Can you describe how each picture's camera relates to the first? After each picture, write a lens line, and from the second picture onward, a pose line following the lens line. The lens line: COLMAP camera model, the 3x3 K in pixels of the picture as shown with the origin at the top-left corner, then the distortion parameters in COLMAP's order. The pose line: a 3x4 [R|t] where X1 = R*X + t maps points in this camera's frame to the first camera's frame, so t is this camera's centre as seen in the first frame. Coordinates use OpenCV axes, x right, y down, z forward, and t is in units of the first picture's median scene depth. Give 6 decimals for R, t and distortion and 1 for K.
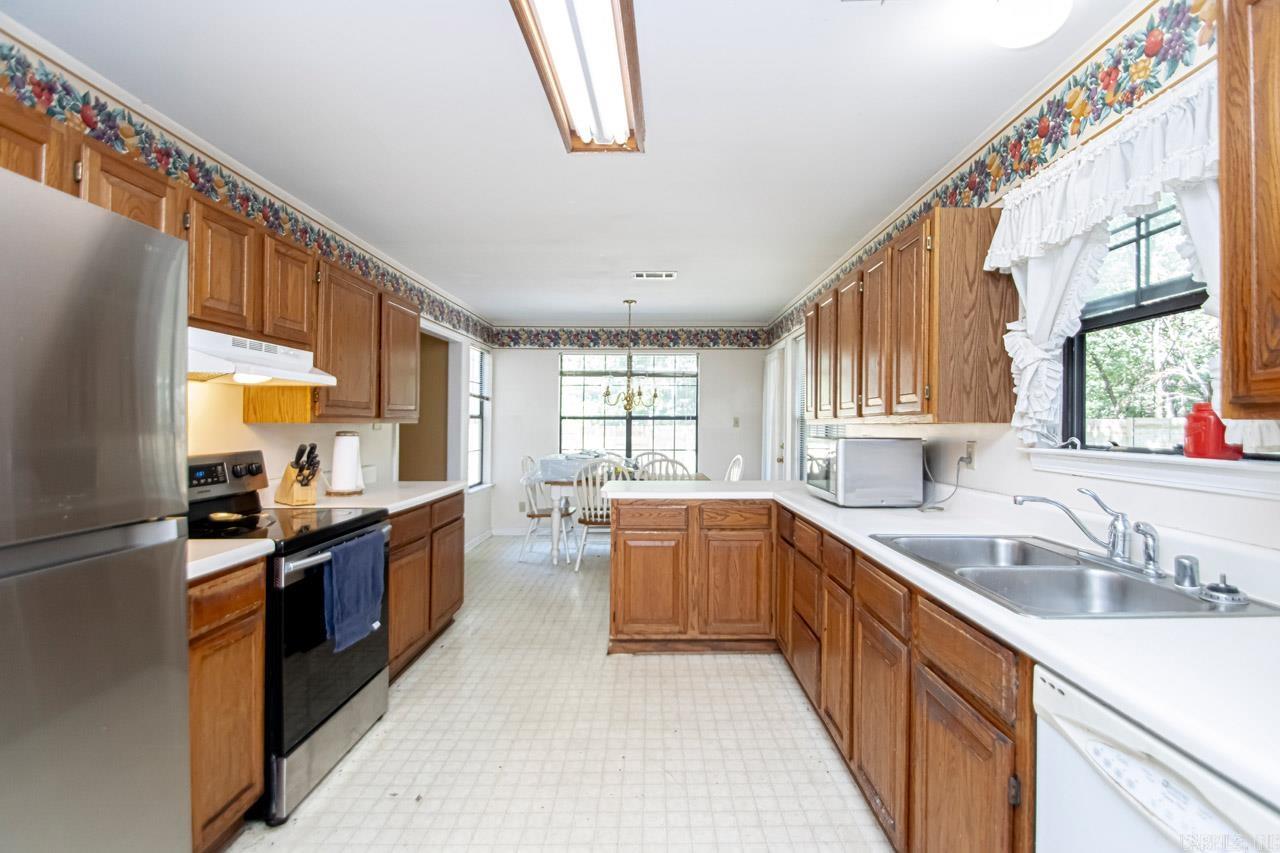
lens RADIAL K [[617.9, 0, 648.3], [0, 617.9, 431.7], [0, 0, 1]] dist [0.017133, -0.023231]
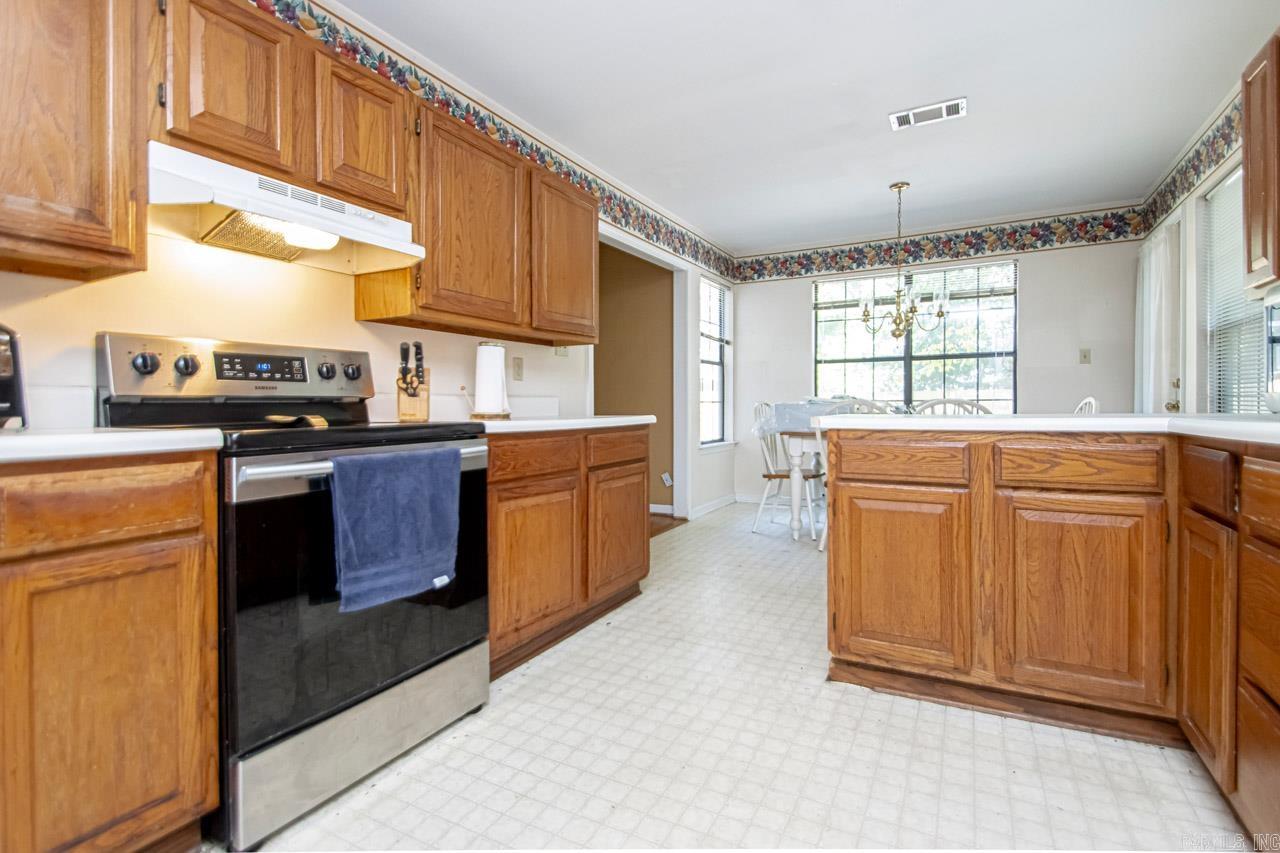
lens RADIAL K [[603.9, 0, 638.1], [0, 603.9, 410.2], [0, 0, 1]] dist [0.030756, -0.020282]
pose [[0.879355, -0.005581, -0.476135, 0.061703], [0.001381, 0.999957, -0.009171, 0.093478], [0.476165, 0.007407, 0.879325, 0.372222]]
